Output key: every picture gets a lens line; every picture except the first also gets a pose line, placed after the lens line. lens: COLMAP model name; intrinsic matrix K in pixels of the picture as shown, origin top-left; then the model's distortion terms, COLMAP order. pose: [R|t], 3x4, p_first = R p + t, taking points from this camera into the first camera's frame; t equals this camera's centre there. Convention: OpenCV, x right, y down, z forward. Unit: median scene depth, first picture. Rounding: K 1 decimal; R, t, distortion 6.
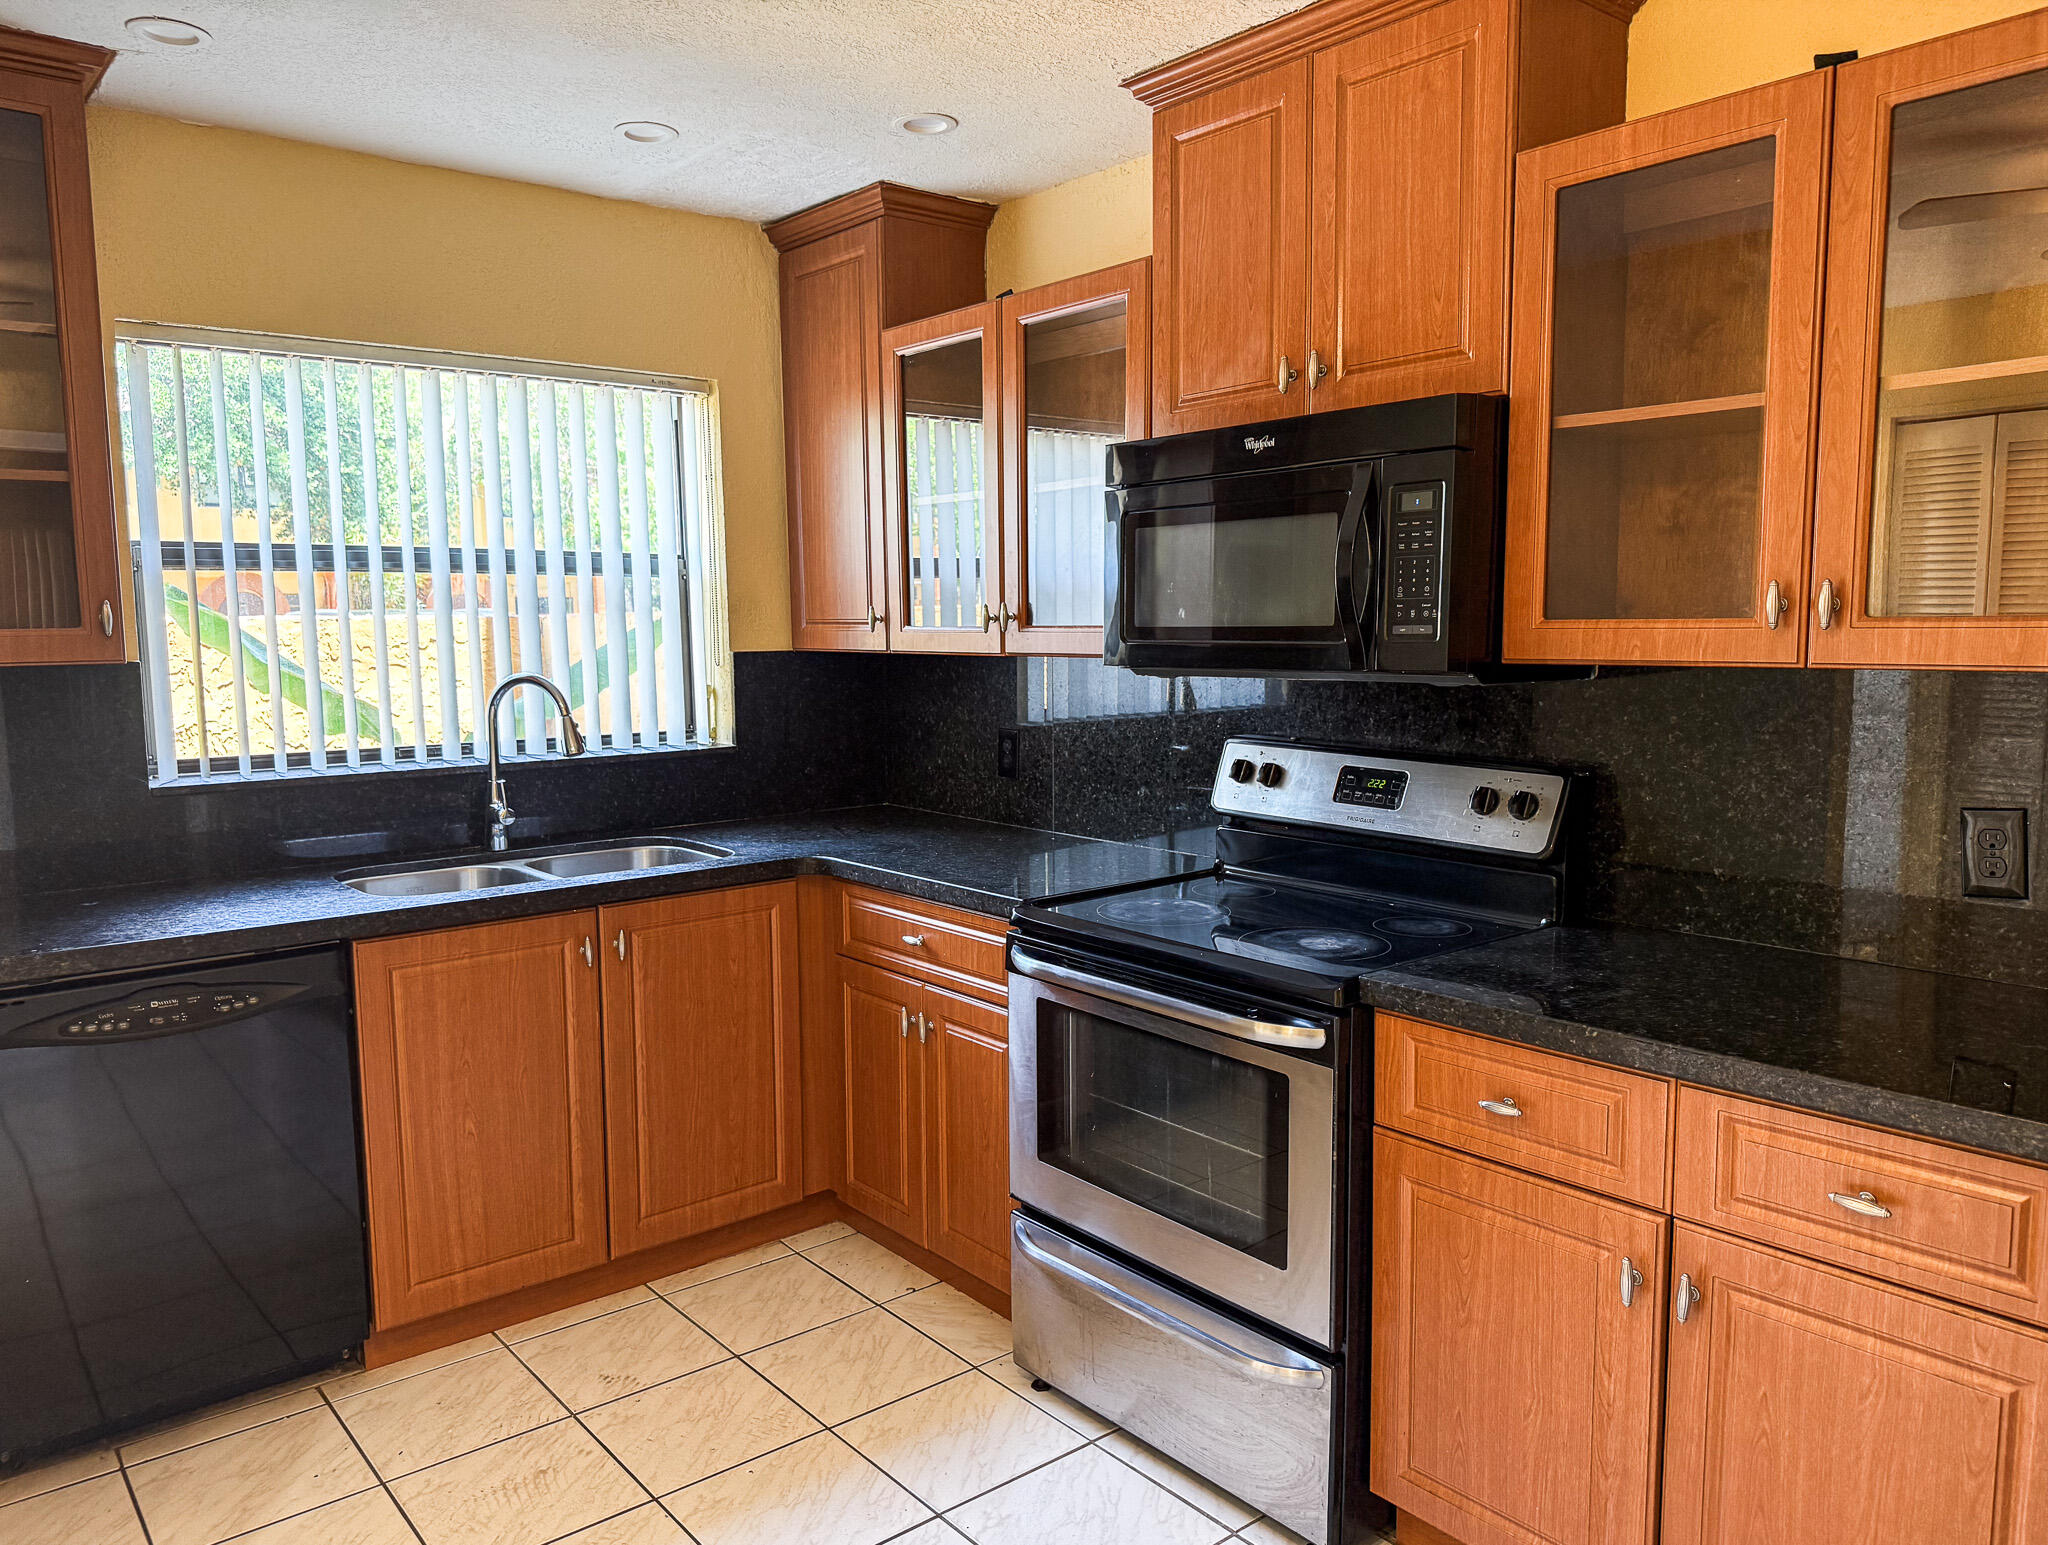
lens RADIAL K [[1437.0, 0, 1024.0], [0, 1437.0, 772.5], [0, 0, 1]] dist [0.034525, -0.000260]
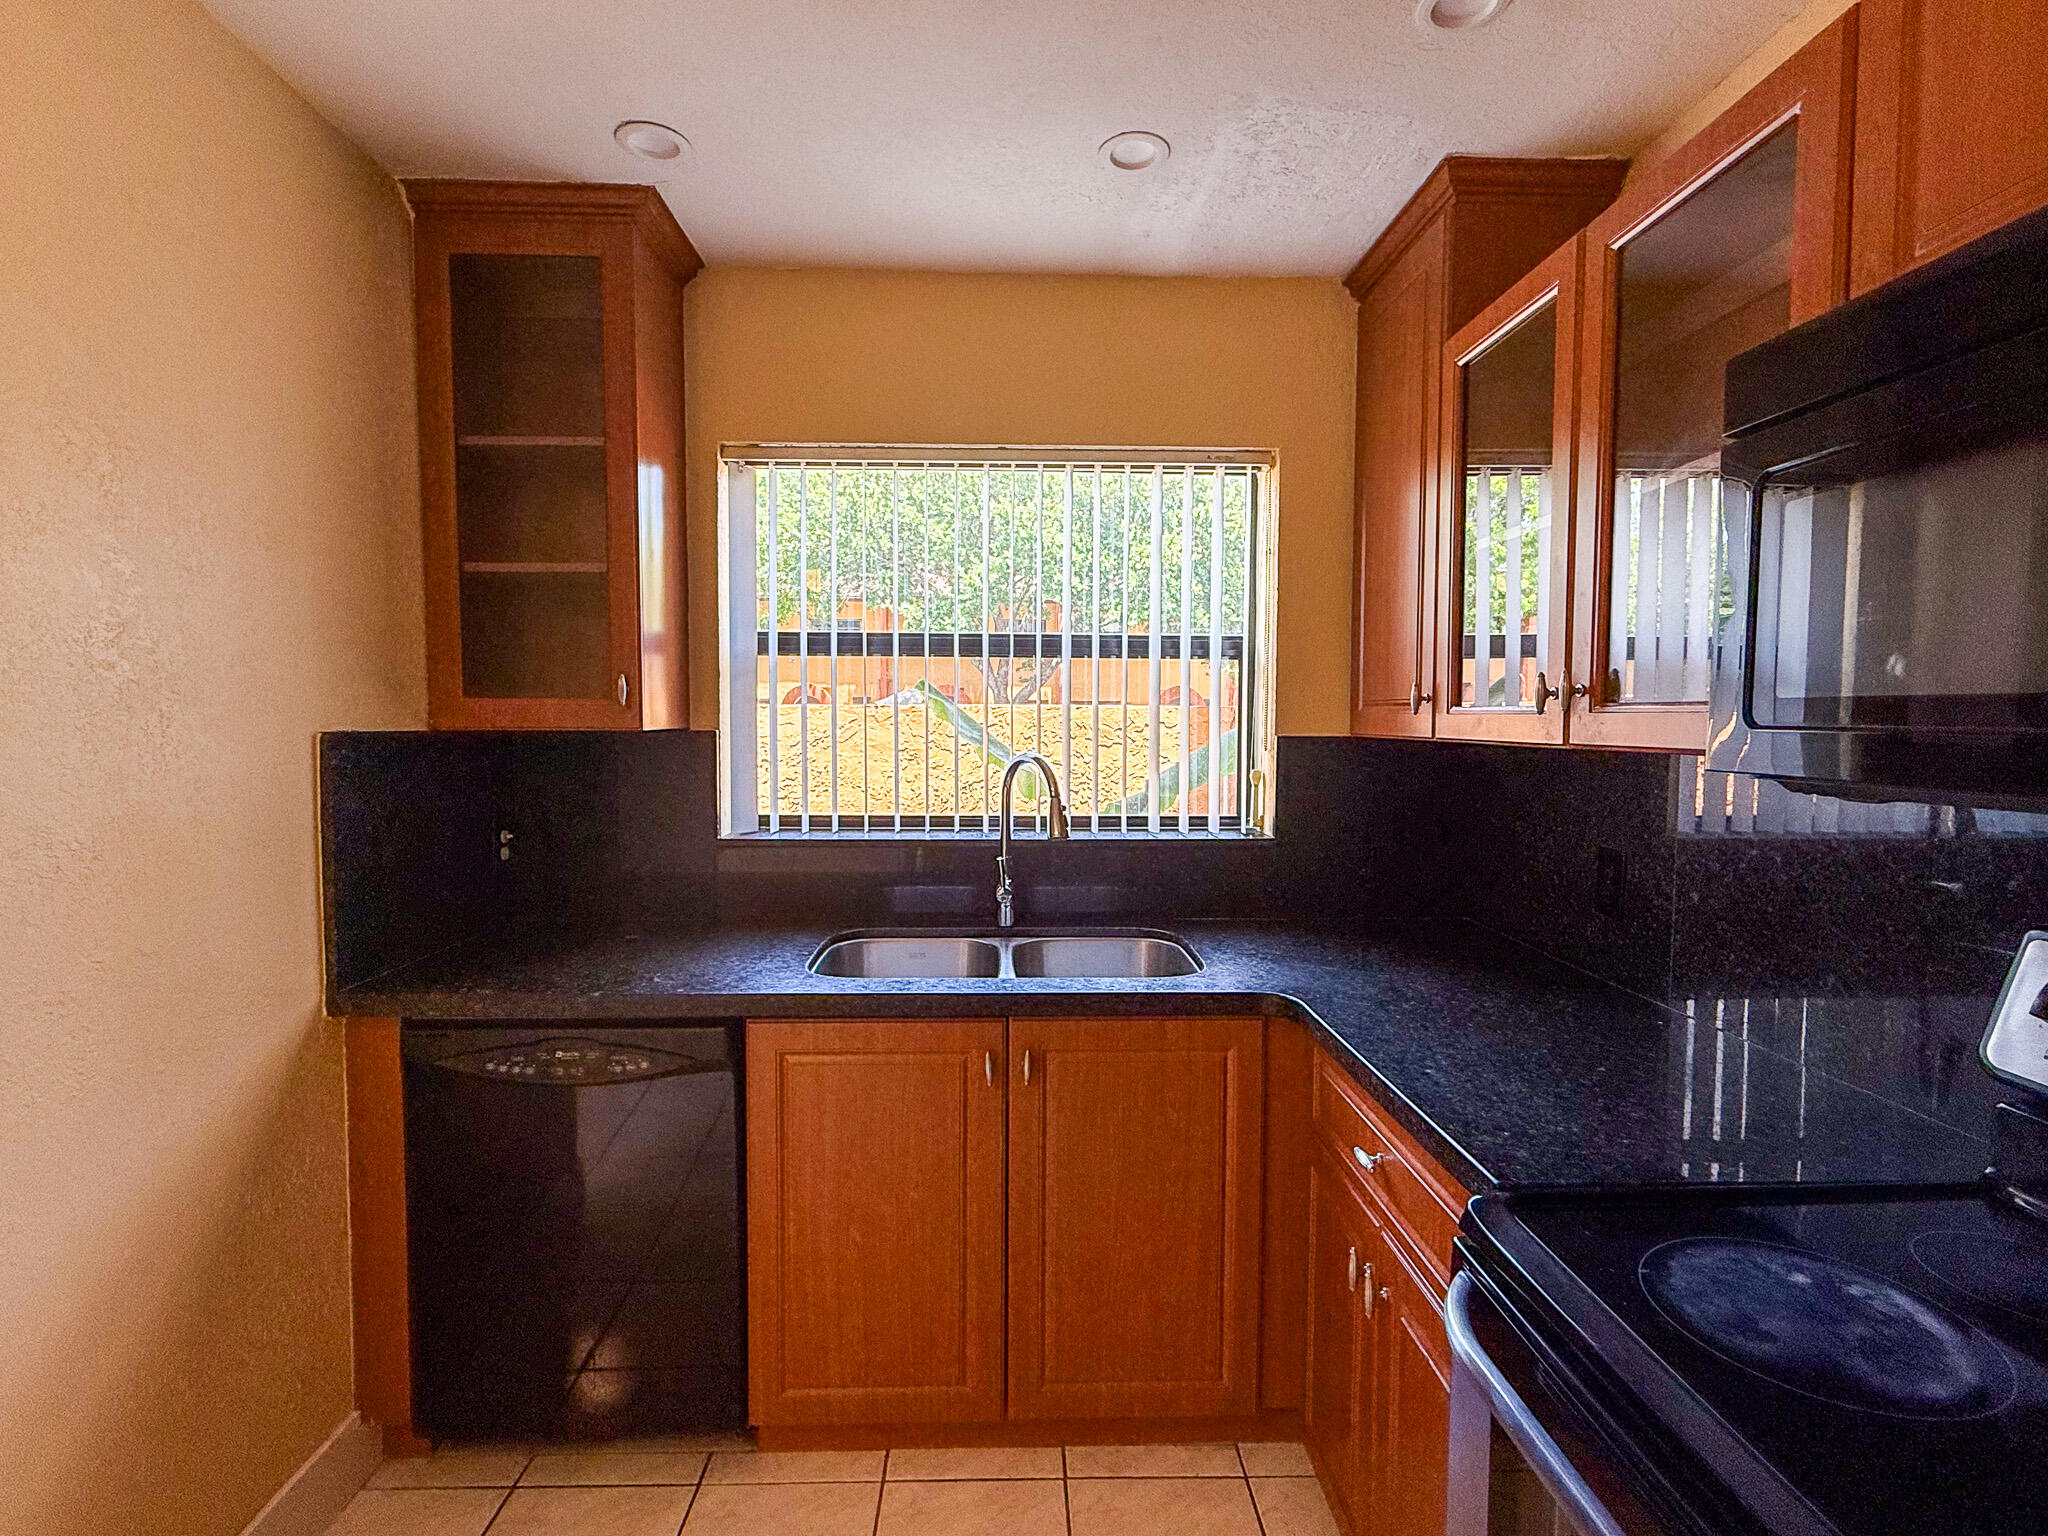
lens RADIAL K [[963.2, 0, 1032.8], [0, 963.2, 764.1], [0, 0, 1]] dist [-0.010392, 0.000661]
pose [[0.781884, 0.041617, -0.622033, 0.067006], [-0.076545, 0.996629, -0.029535, -0.040201], [0.618707, 0.070706, 0.782433, 0.477282]]
